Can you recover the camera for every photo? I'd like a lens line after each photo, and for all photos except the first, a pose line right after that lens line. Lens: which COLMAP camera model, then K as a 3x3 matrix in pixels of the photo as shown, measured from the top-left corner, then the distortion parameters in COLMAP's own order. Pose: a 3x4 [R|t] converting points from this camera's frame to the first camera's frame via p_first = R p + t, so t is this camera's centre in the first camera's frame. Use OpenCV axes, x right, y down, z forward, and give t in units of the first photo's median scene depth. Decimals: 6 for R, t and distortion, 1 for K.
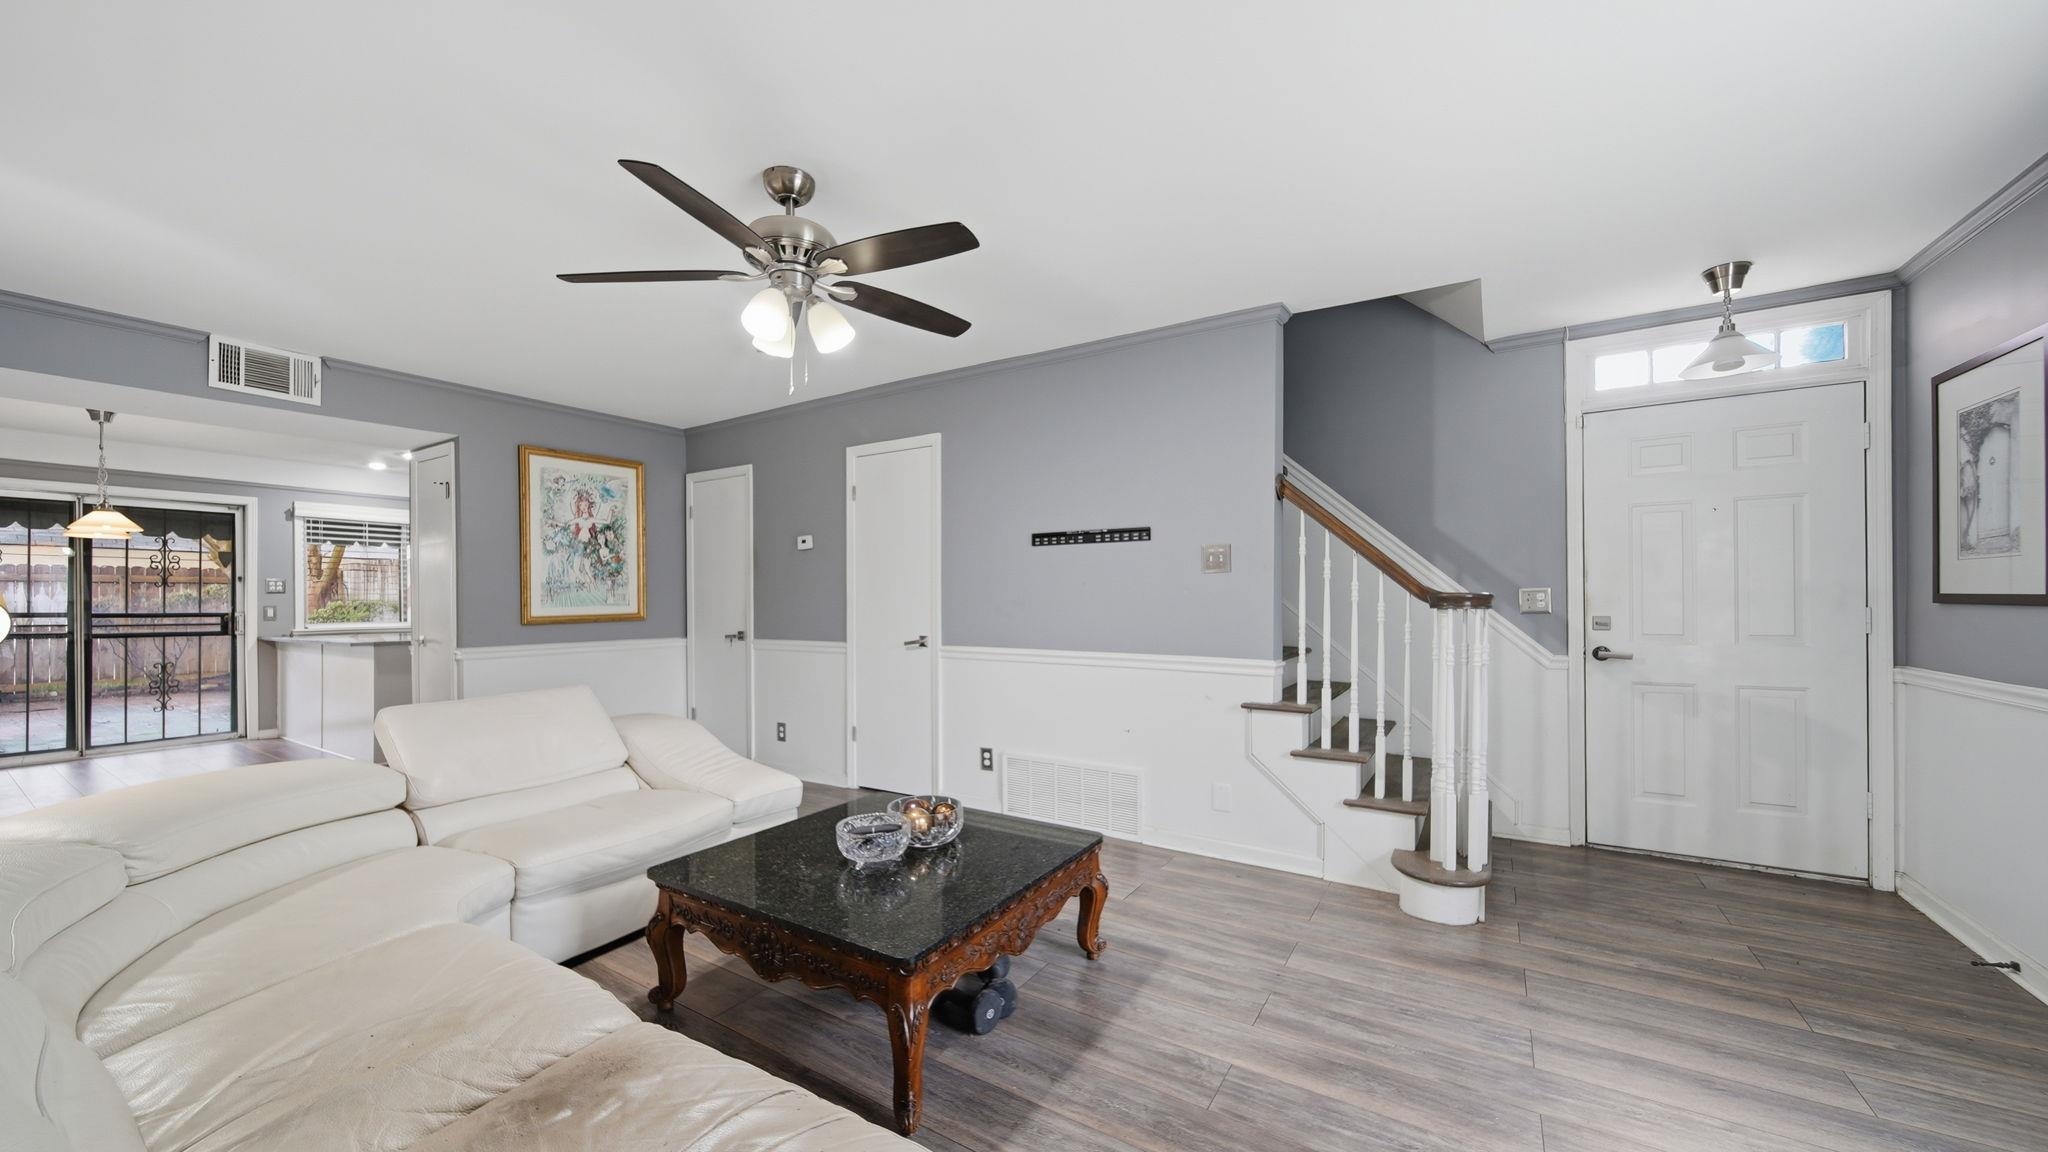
lens RADIAL K [[729.3, 0, 1023.0], [0, 729.3, 605.1], [0, 0, 1]] dist [0.008744, -0.003295]
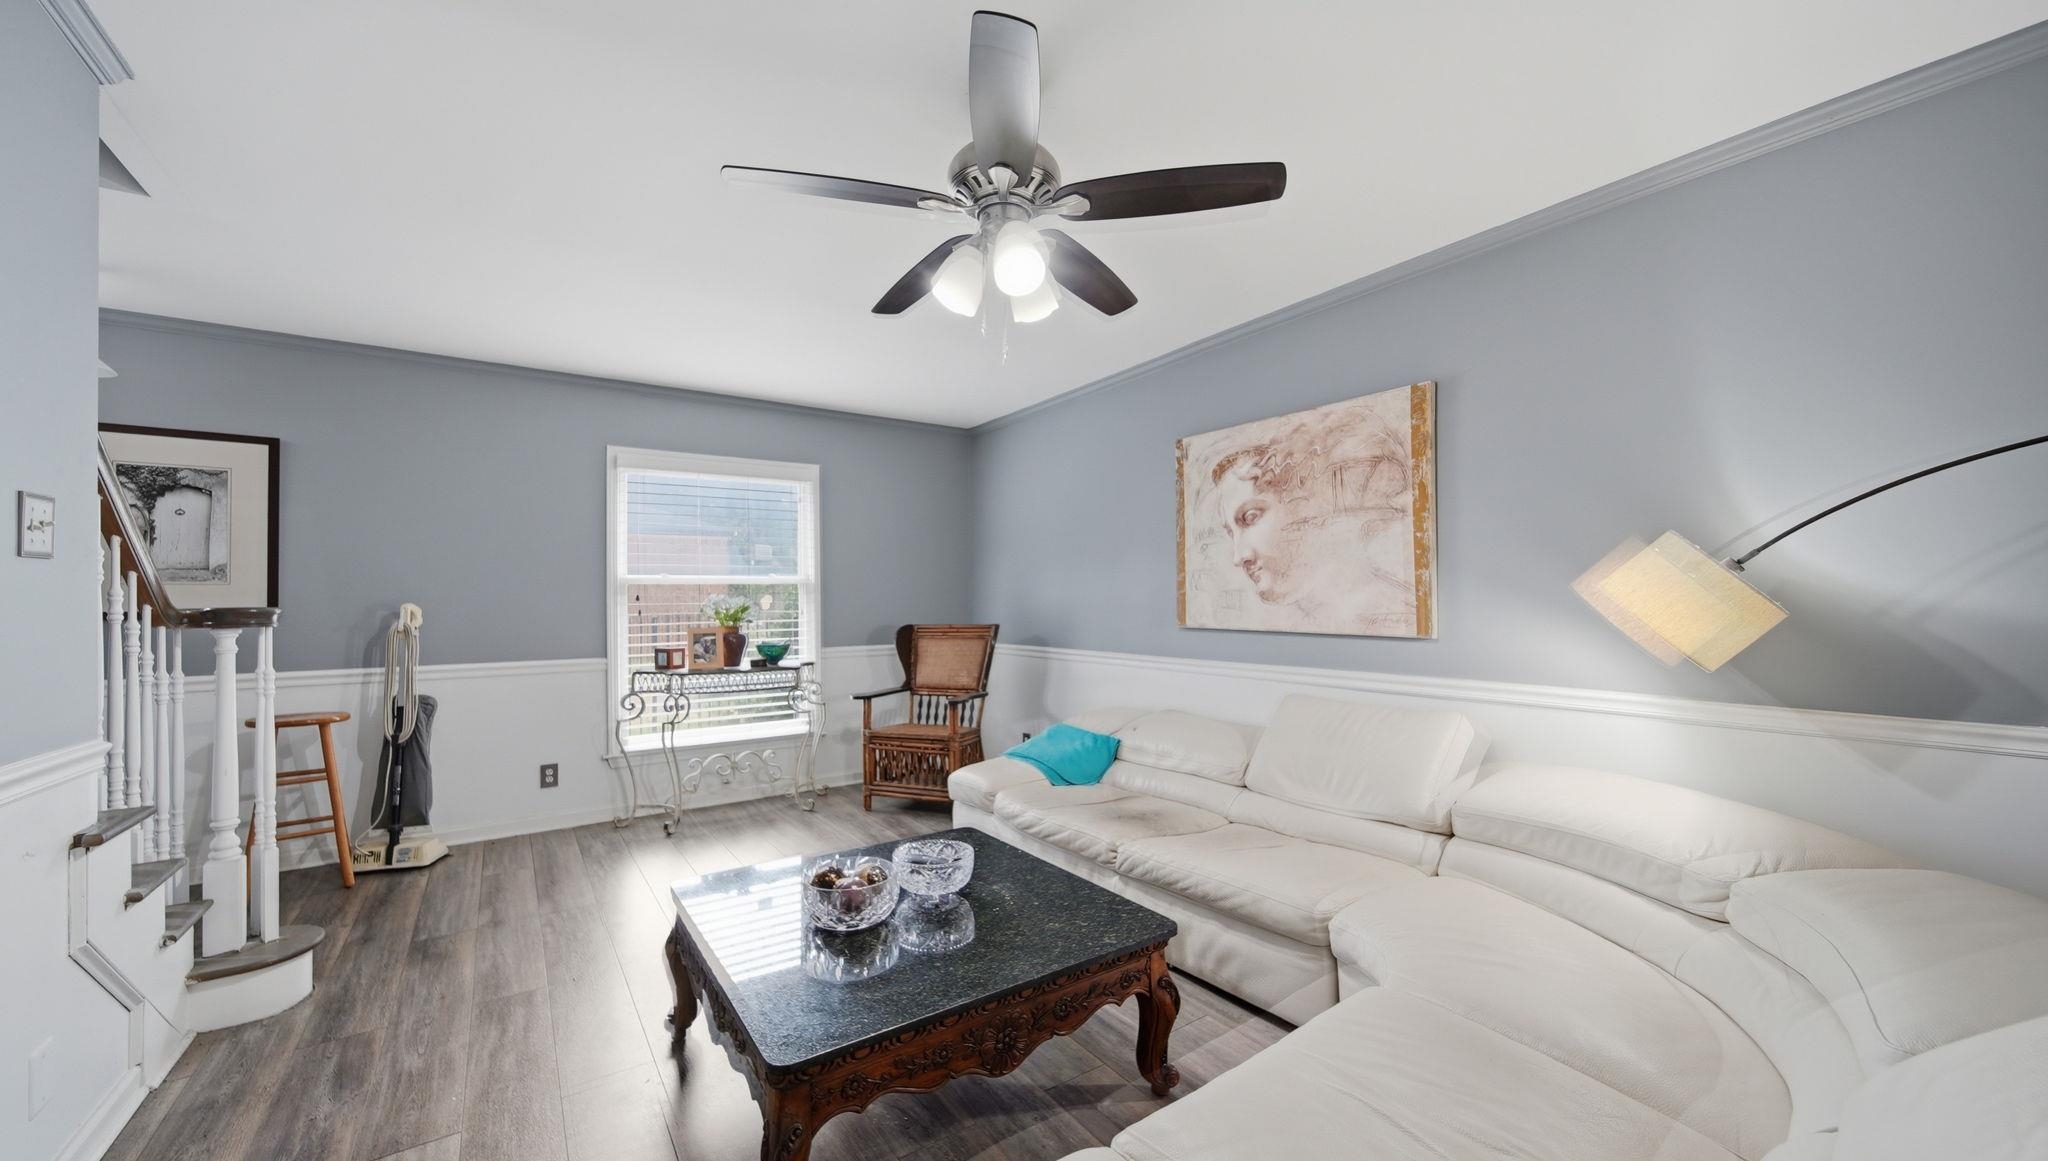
lens RADIAL K [[745.9, 0, 1023.3], [0, 745.9, 593.6], [0, 0, 1]] dist [-0.000653, -0.000192]
pose [[-0.916206, 0.010402, 0.400573, -0.558278], [0.013443, 0.999898, 0.004782, -0.030142], [-0.400482, 0.009766, -0.916253, 1.449660]]
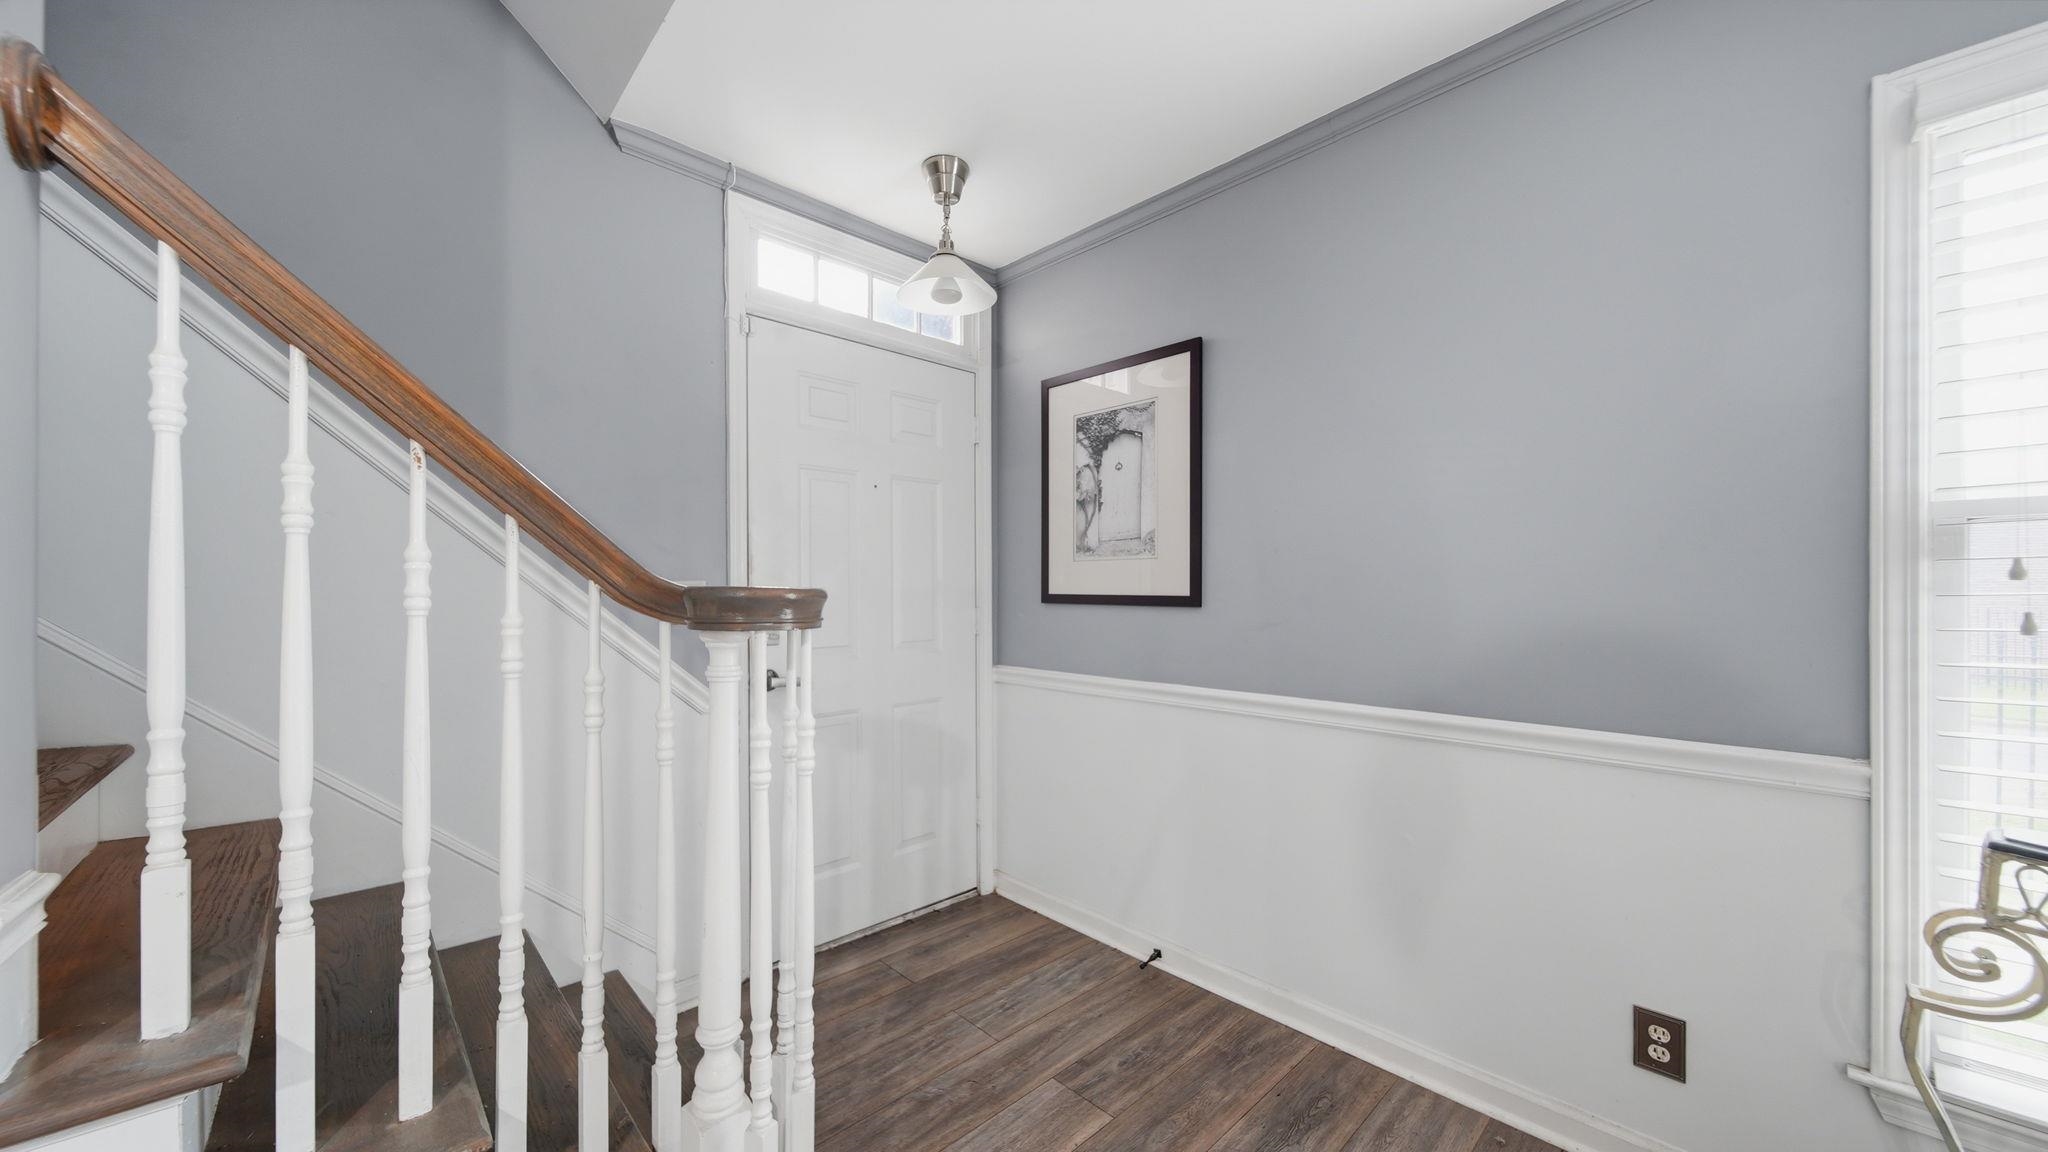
lens RADIAL K [[720.2, 0, 998.0], [0, 720.2, 593.1], [0, 0, 1]] dist [-0.001019, -0.003038]
pose [[0.249873, 0.000227, 0.968279, 0.262436], [0.009439, 0.999952, -0.002670, -0.014827], [-0.968233, 0.009806, 0.249859, 0.812020]]
